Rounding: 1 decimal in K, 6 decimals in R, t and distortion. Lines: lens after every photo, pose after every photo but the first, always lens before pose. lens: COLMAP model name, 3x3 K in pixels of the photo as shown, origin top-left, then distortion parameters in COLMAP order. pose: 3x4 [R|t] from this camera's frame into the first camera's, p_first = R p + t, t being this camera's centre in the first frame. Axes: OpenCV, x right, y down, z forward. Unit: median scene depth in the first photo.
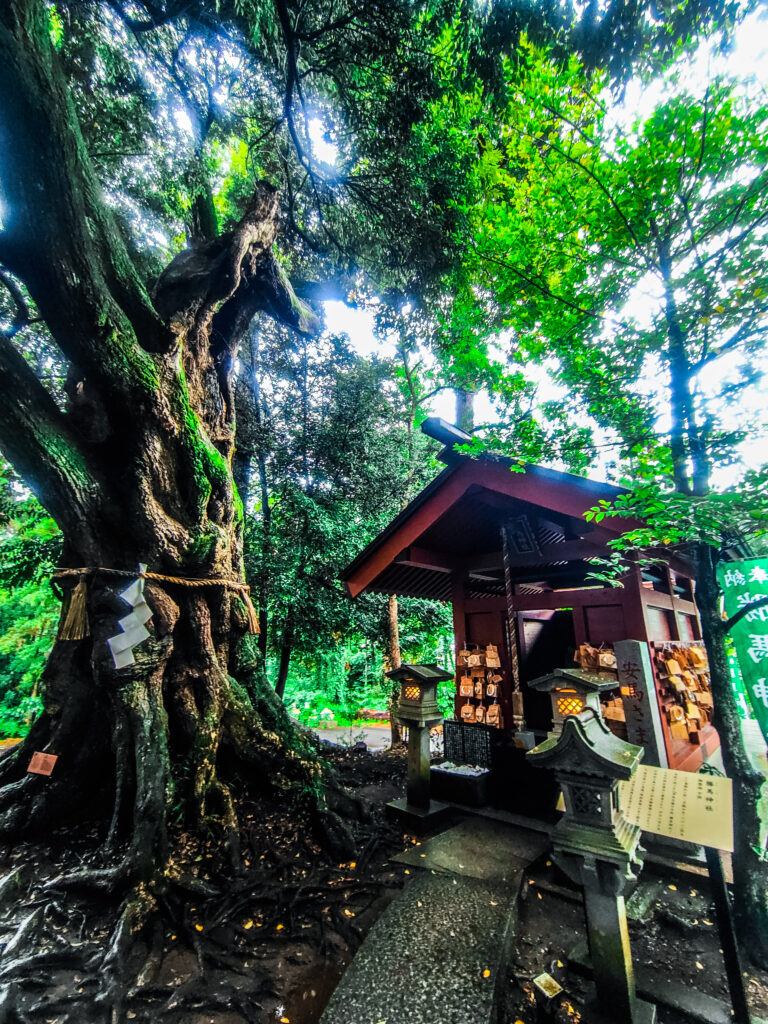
lens RADIAL K [[442.1, 0, 384.0], [0, 442.1, 512.0], [0, 0, 1]] dist [0.002077, 0.000180]
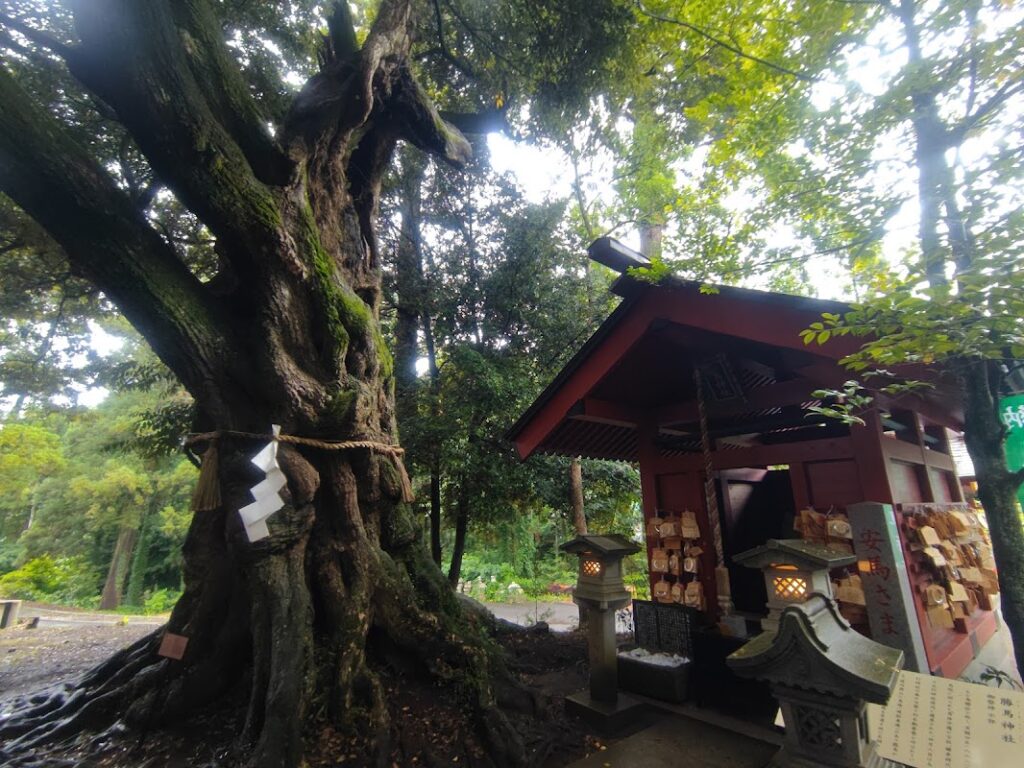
lens RADIAL K [[474.6, 0, 512.0], [0, 474.6, 384.0], [0, 0, 1]] dist [0.000009, -0.000779]
pose [[0.991596, -0.045110, -0.121252, 0.038528], [0.047968, 0.998633, 0.020755, 0.030467], [0.120150, -0.026397, 0.992405, 0.089816]]
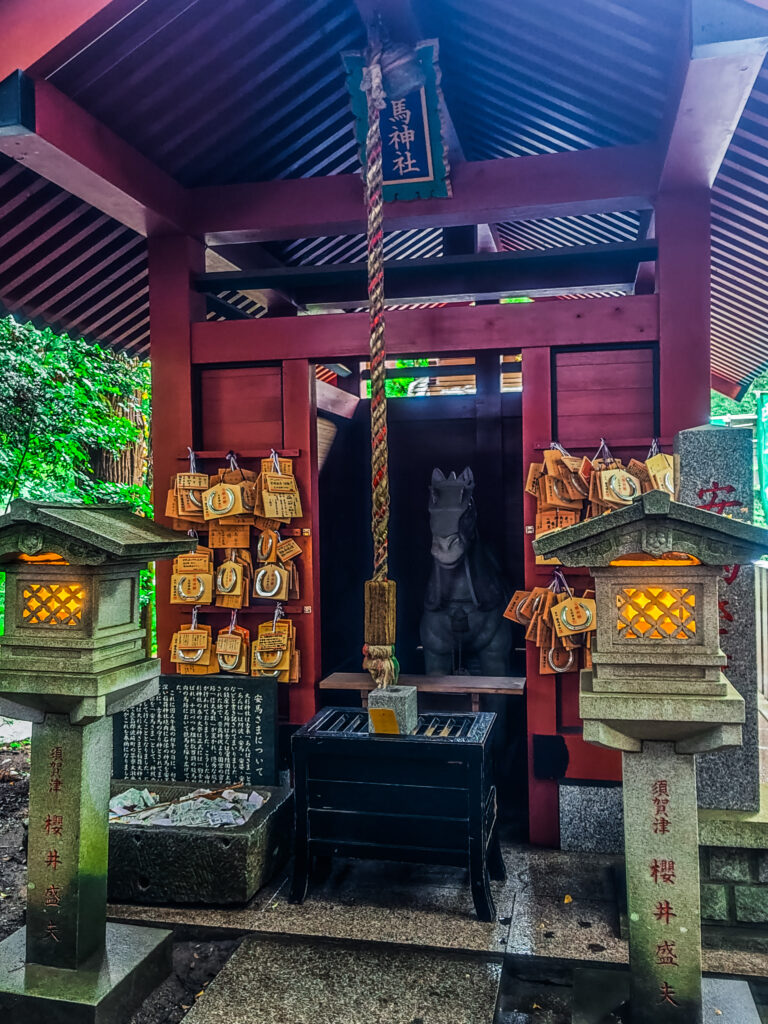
lens RADIAL K [[907.0, 0, 384.0], [0, 907.0, 512.0], [0, 0, 1]] dist [0.031273, 0.005809]
pose [[0.858946, -0.012845, 0.511905, -0.046670], [-0.137331, 0.957284, 0.254454, 0.184776], [-0.493307, -0.288863, 0.820492, 0.456886]]
